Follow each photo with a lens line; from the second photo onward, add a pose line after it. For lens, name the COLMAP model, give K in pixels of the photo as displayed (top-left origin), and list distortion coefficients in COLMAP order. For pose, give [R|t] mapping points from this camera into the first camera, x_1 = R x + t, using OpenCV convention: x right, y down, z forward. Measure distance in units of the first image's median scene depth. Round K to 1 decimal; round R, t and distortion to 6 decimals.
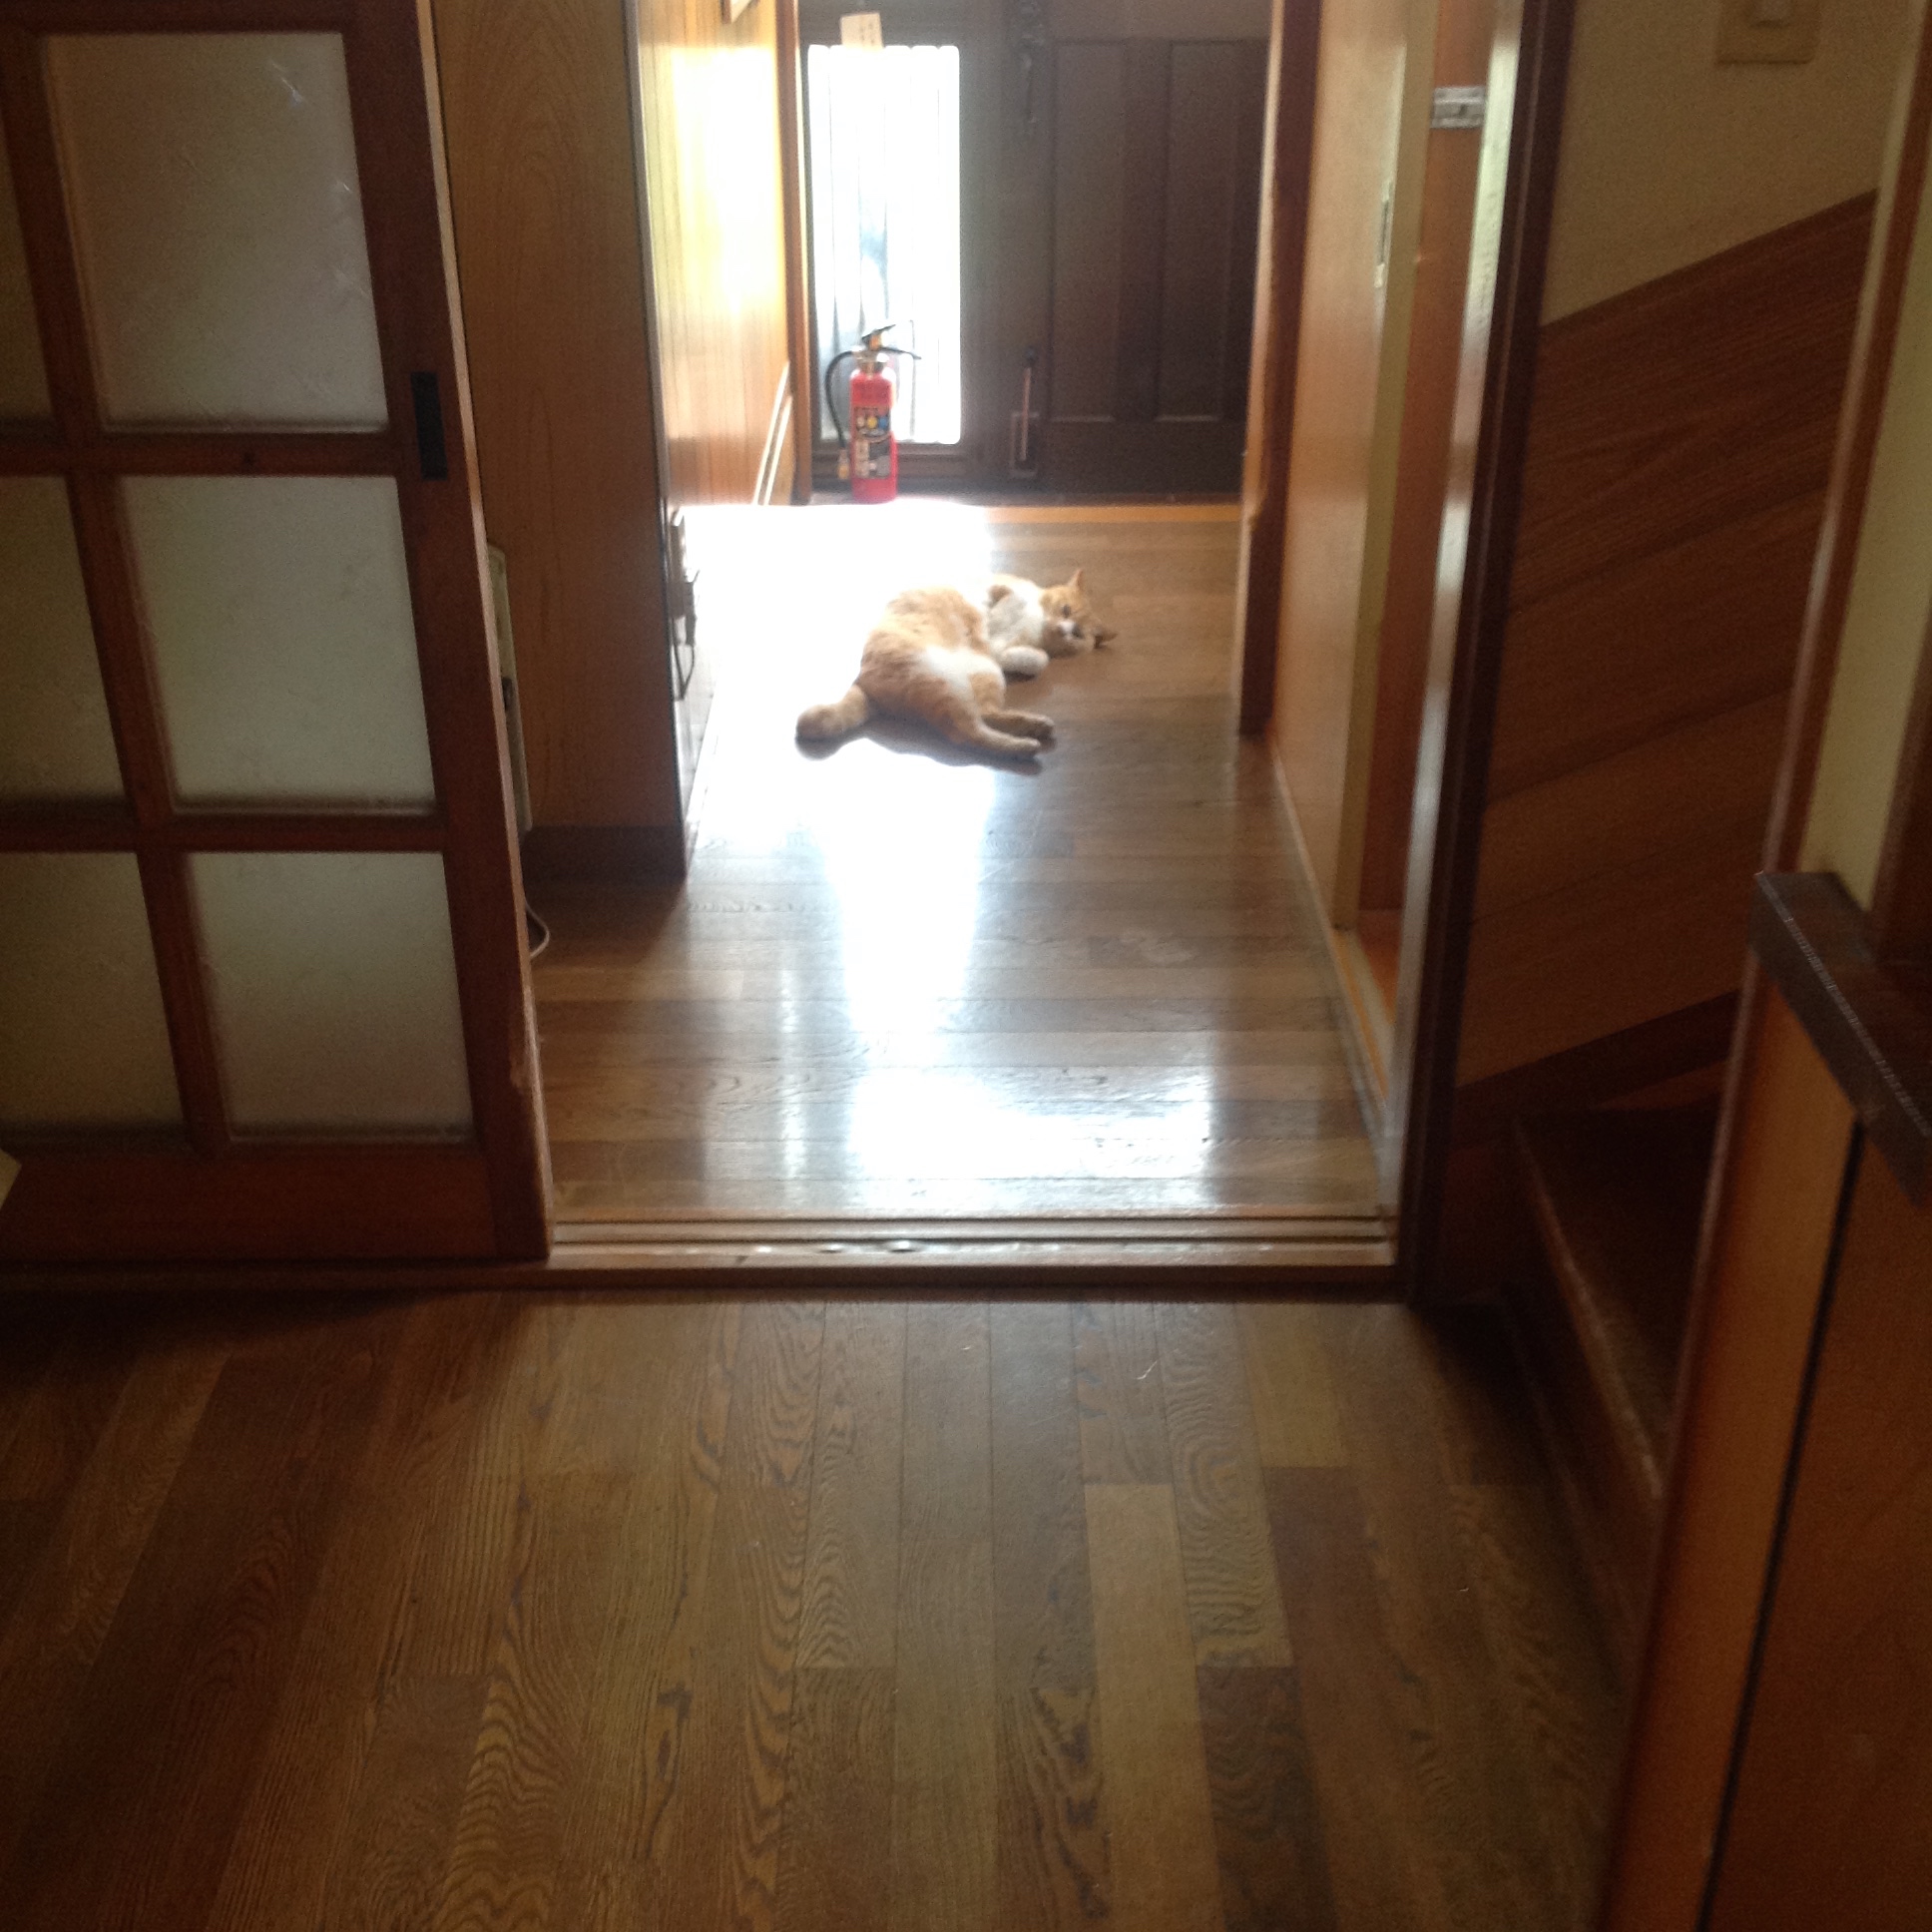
lens RADIAL K [[2361.5, 0, 899.2], [0, 2361.5, 967.1], [0, 0, 1]] dist [0.190817, -0.393184]
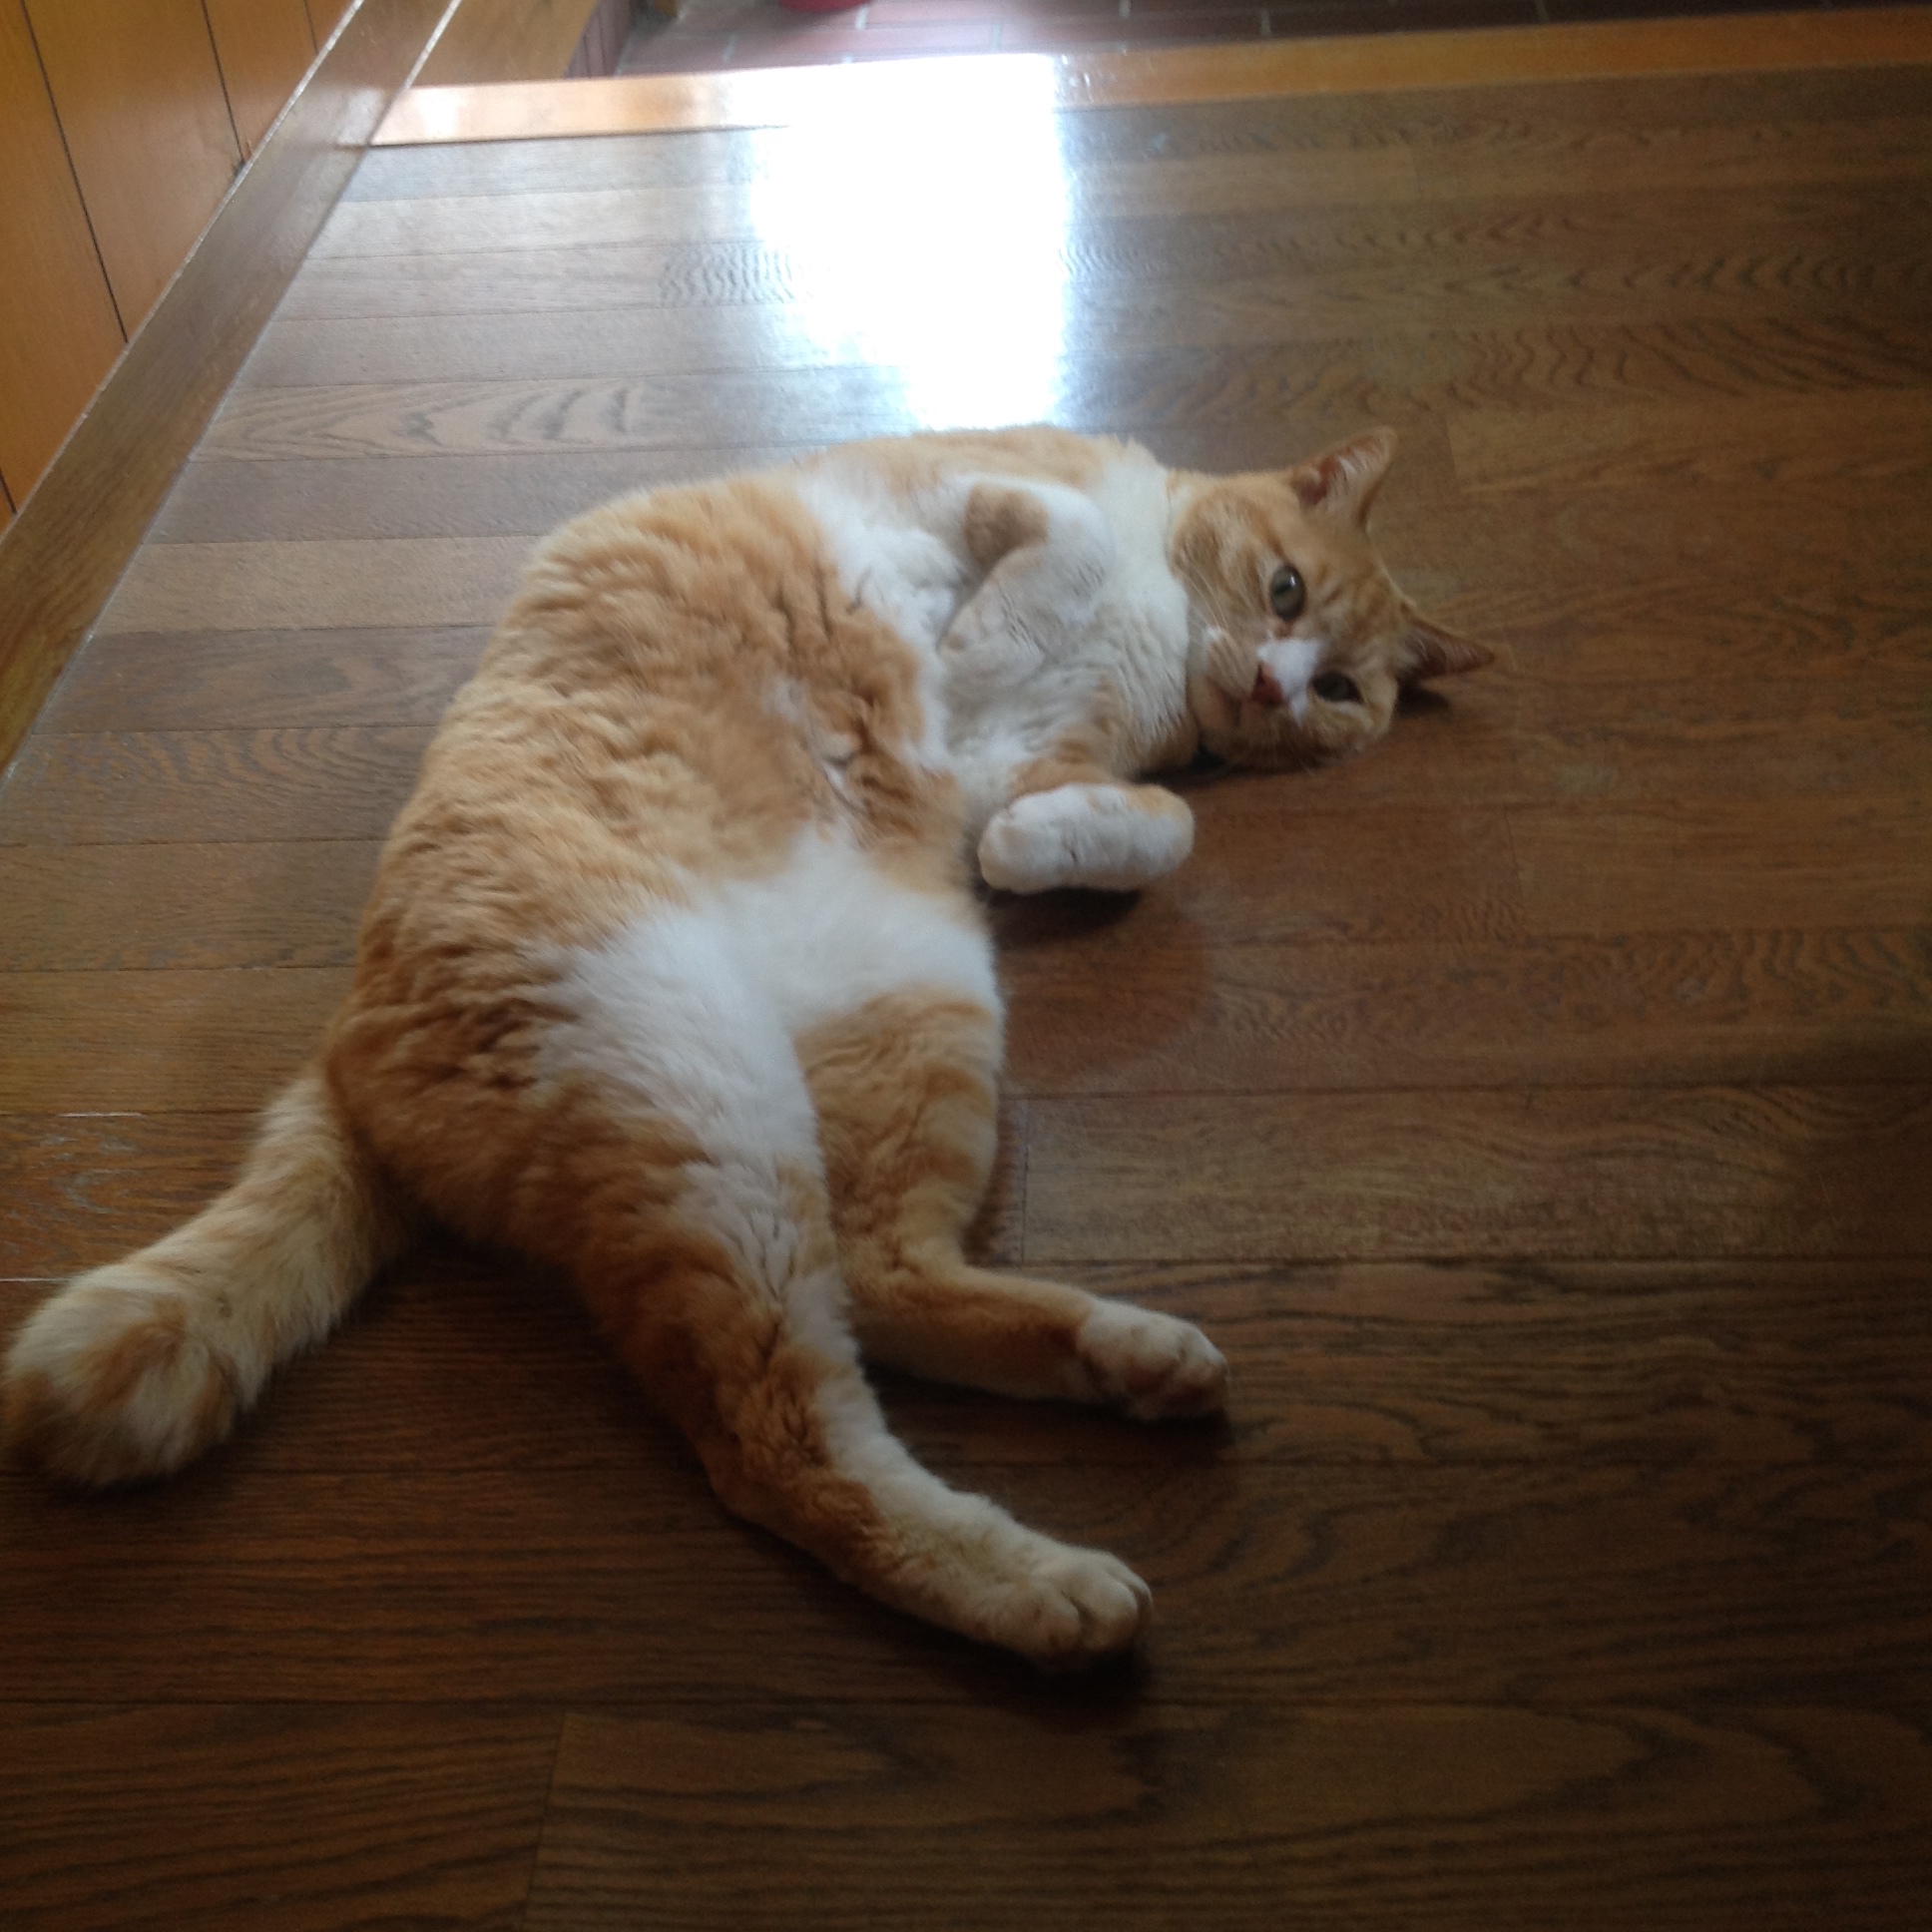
lens RADIAL K [[2361.5, 0, 899.2], [0, 2361.5, 967.1], [0, 0, 1]] dist [0.190817, -0.393184]
pose [[0.996083, -0.018363, -0.086492, 0.038378], [0.036794, 0.975564, 0.216614, -0.123368], [0.080400, -0.218948, 0.972418, 0.554809]]
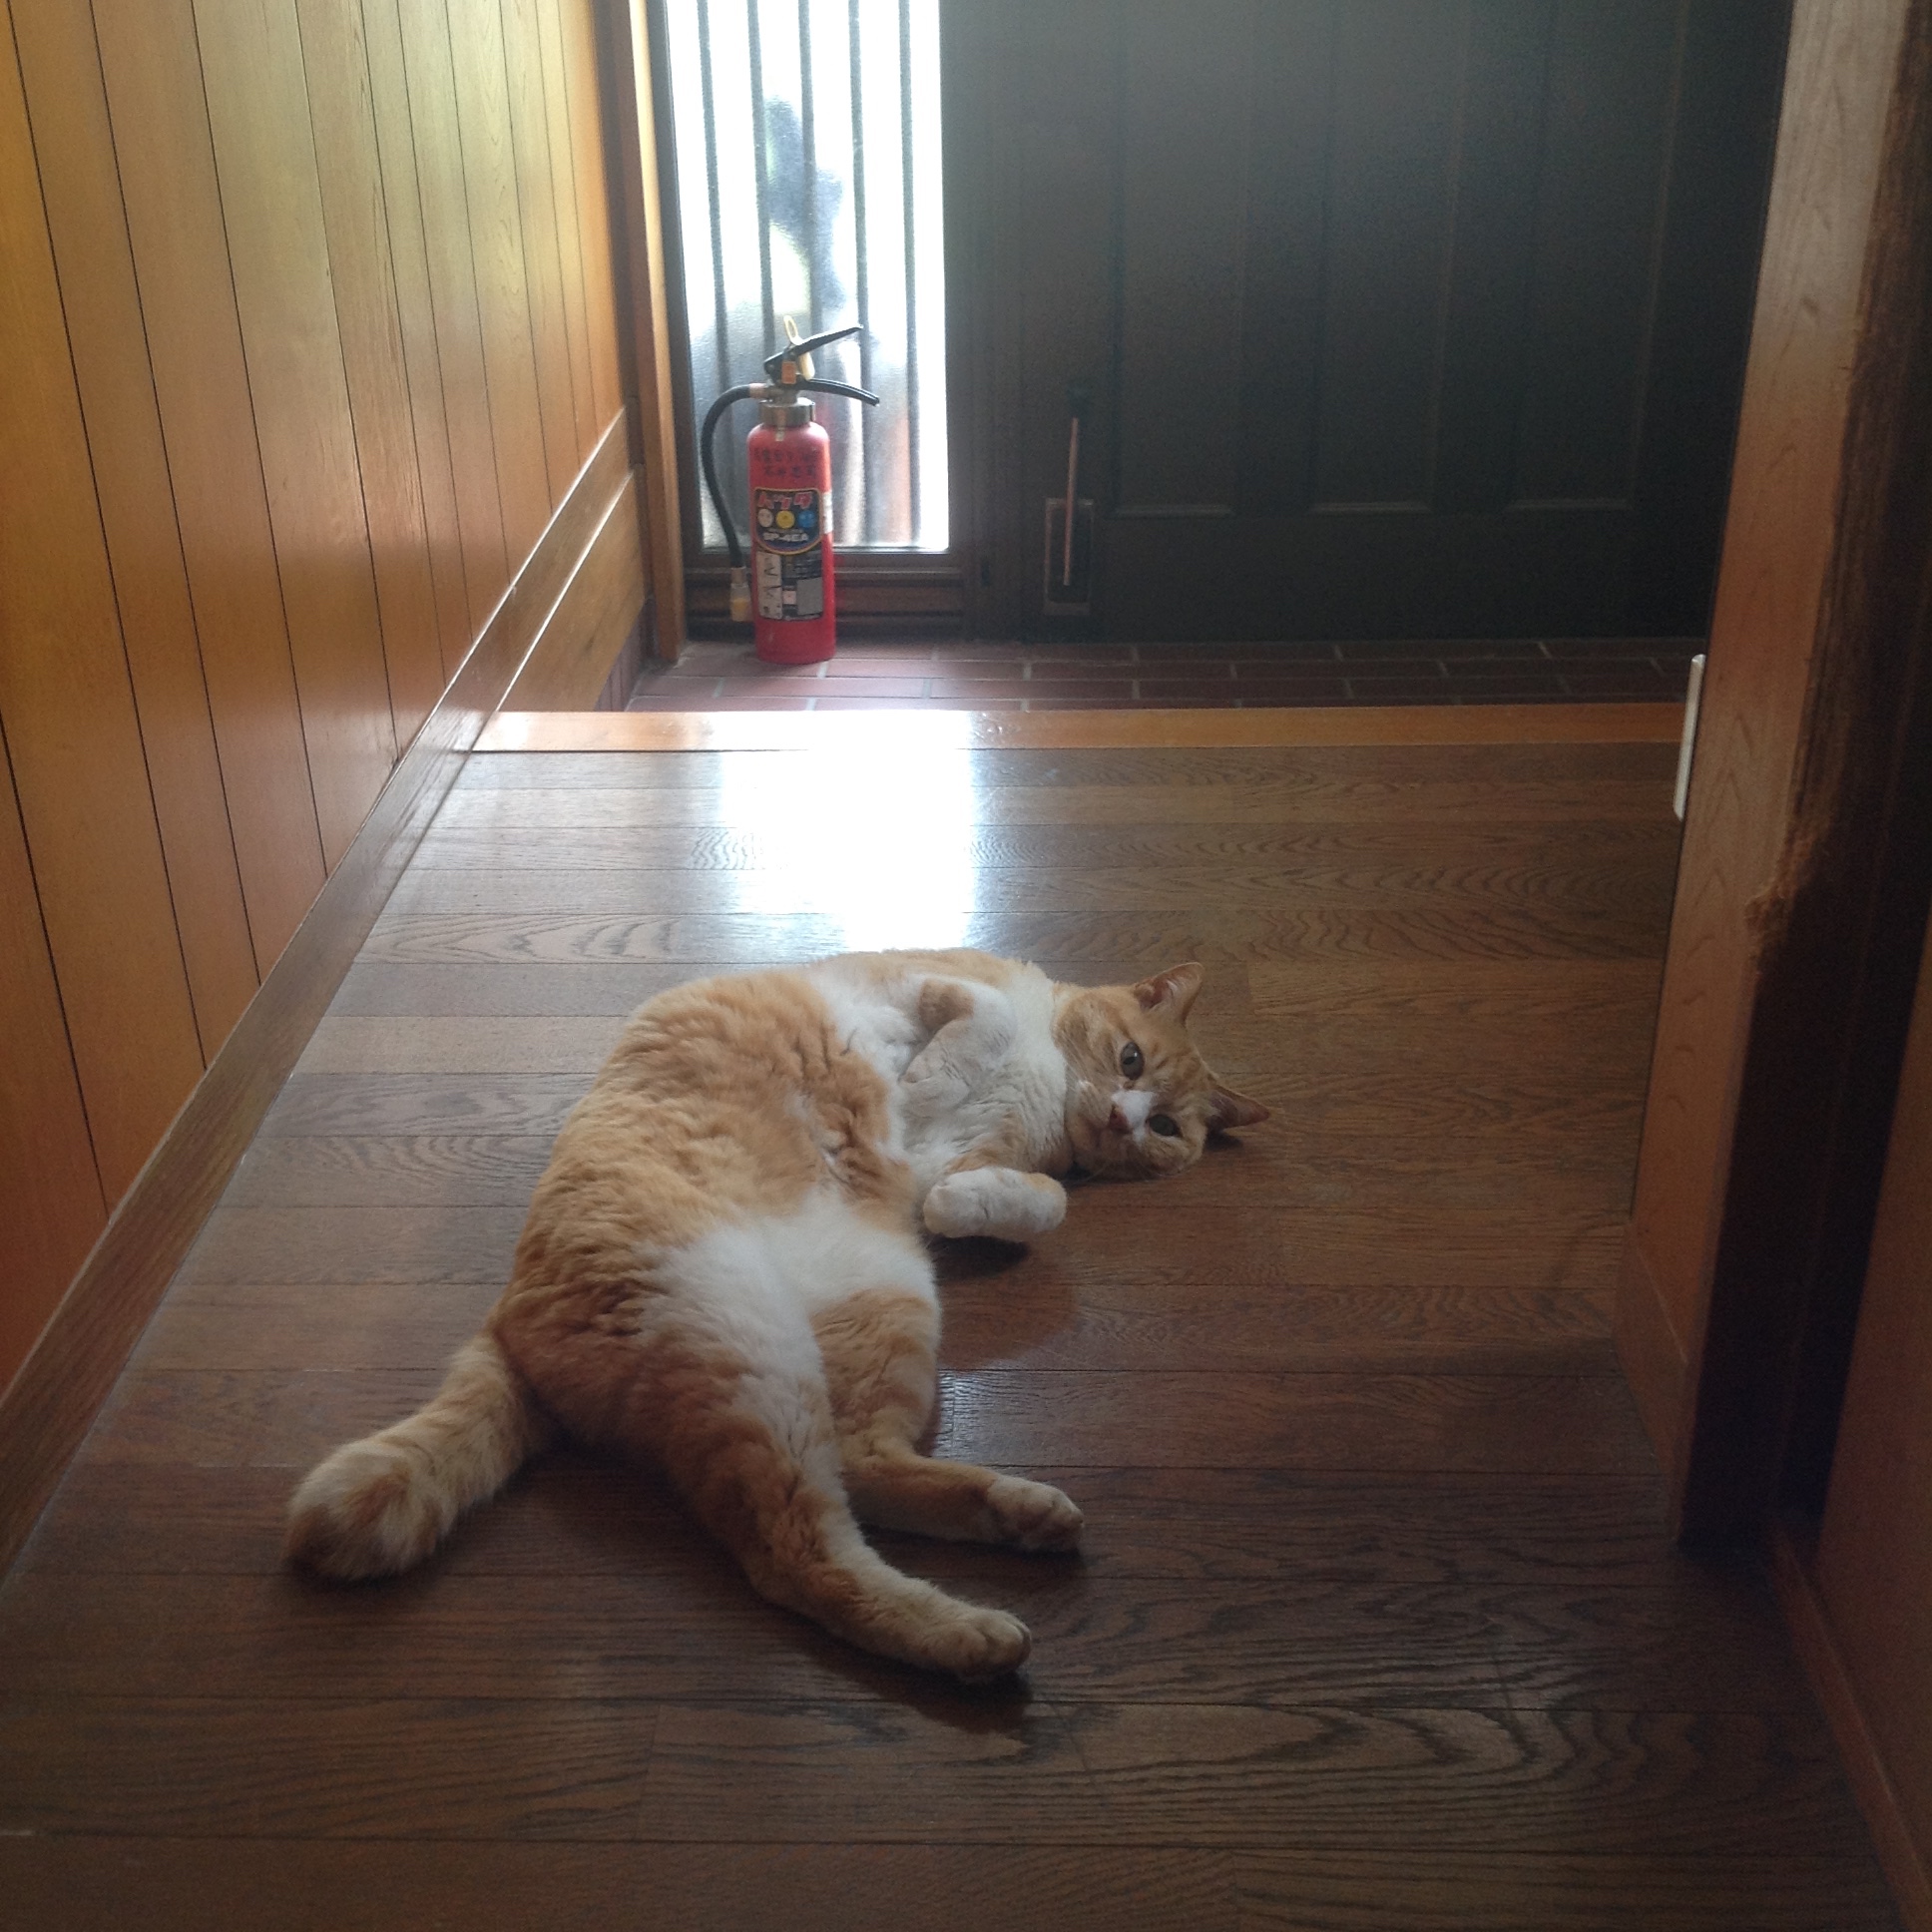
lens RADIAL K [[2361.5, 0, 899.2], [0, 2361.5, 967.1], [0, 0, 1]] dist [0.190817, -0.393184]
pose [[0.999147, 0.000468, -0.041291, 0.037284], [-0.001438, 0.999724, -0.023462, -0.115046], [0.041268, 0.023501, 0.998872, 0.466776]]
